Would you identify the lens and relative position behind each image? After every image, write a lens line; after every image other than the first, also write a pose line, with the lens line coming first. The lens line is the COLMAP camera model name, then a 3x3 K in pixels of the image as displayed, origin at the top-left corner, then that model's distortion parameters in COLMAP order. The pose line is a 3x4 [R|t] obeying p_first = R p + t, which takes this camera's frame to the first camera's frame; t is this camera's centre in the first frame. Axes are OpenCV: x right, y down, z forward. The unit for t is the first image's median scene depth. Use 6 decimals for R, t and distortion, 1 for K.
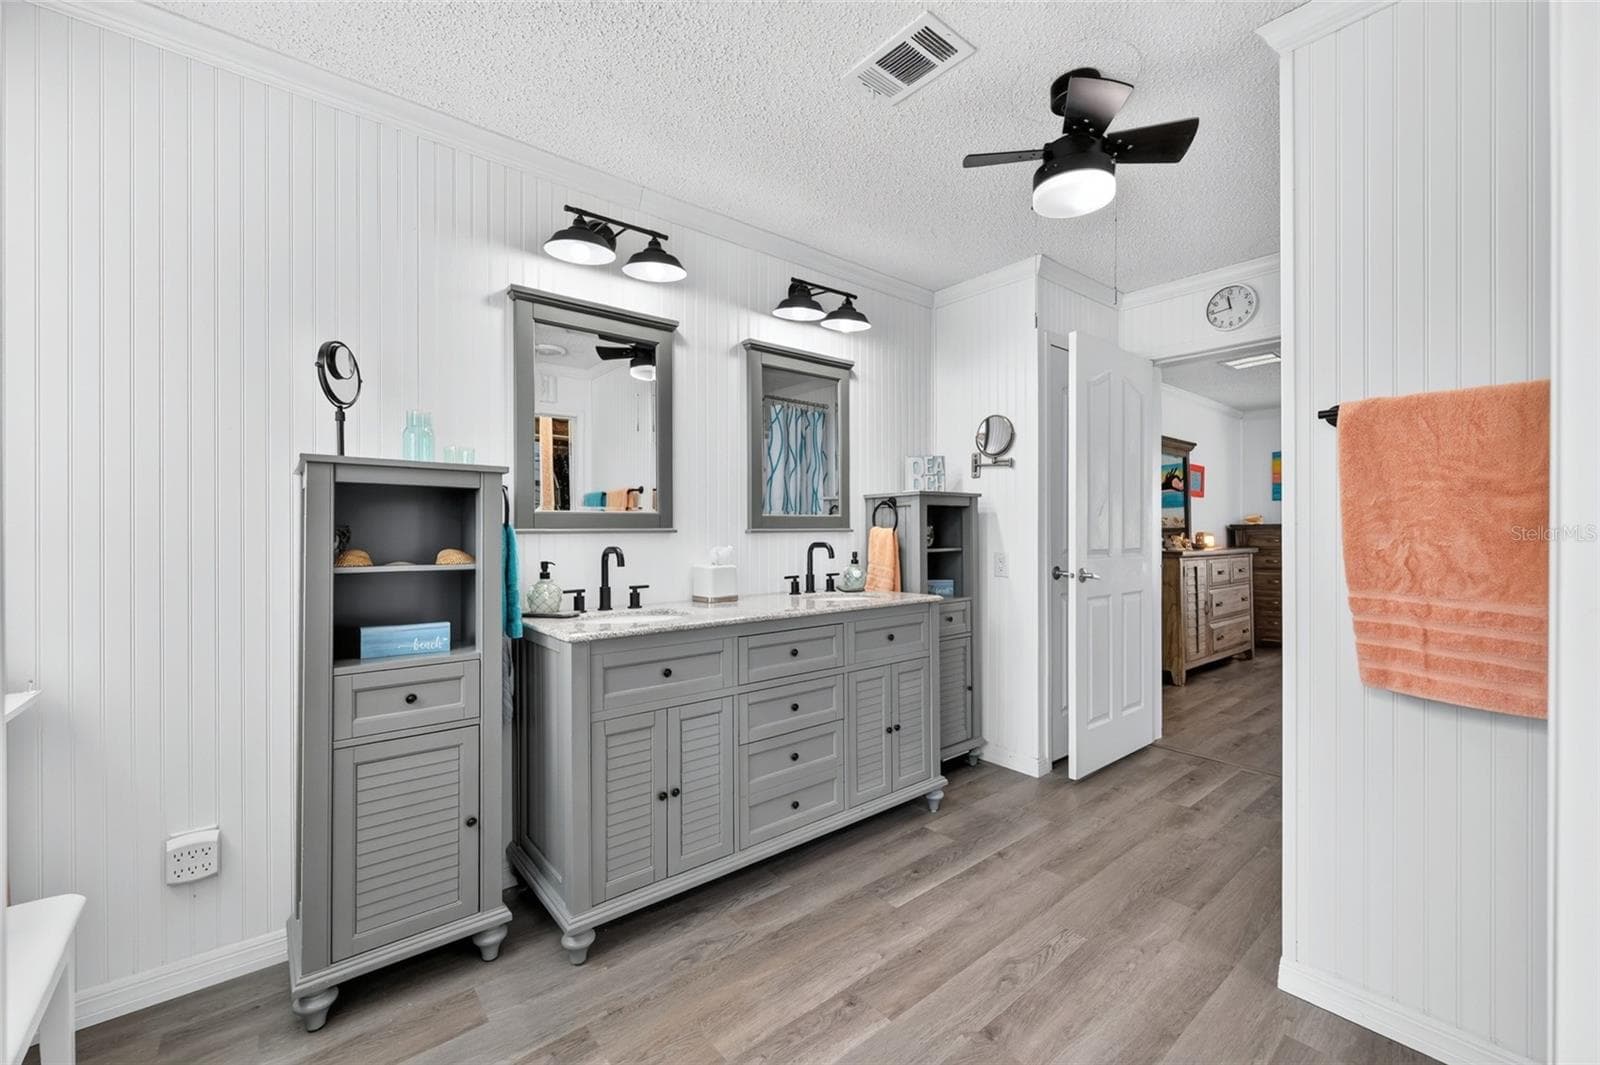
lens RADIAL K [[648.8, 0, 797.9], [0, 648.8, 528.7], [0, 0, 1]] dist [0.000736, 0.000087]
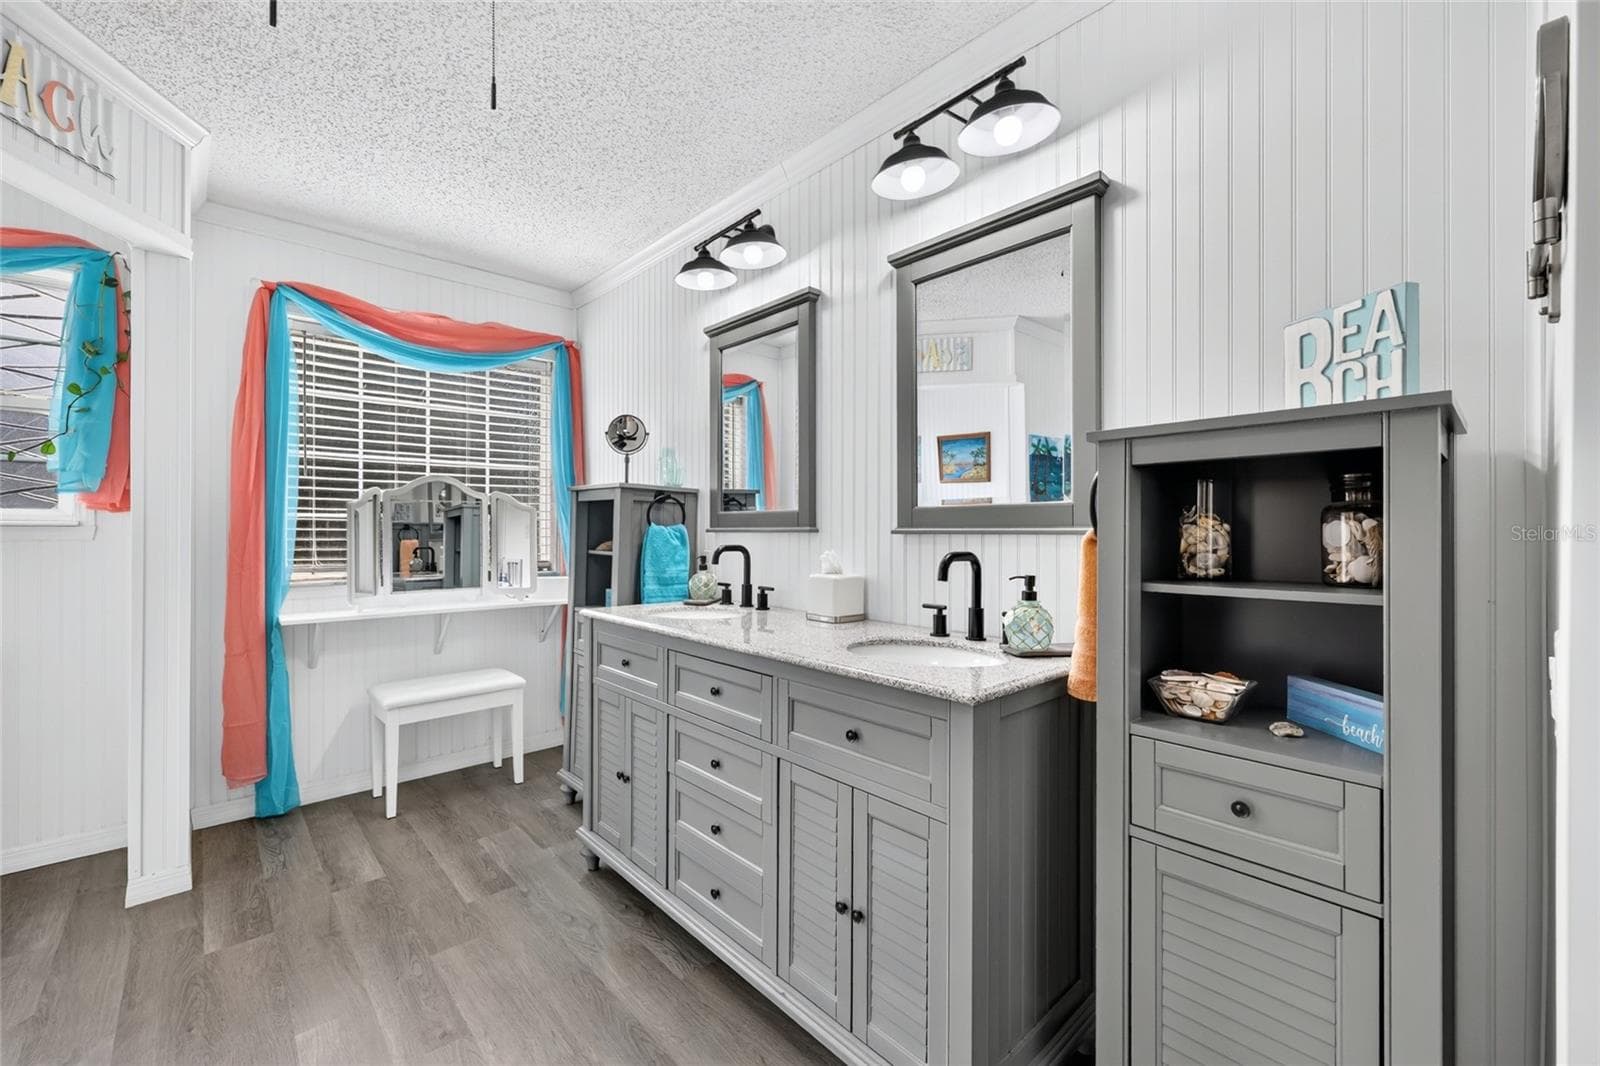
lens RADIAL K [[648.8, 0, 798.2], [0, 648.8, 528.8], [0, 0, 1]] dist [0.000736, 0.000087]
pose [[0.056039, -0.000500, -0.998428, 0.666147], [-0.002352, 0.999997, -0.000633, 0.001629], [0.998426, 0.002384, 0.056038, 0.927545]]
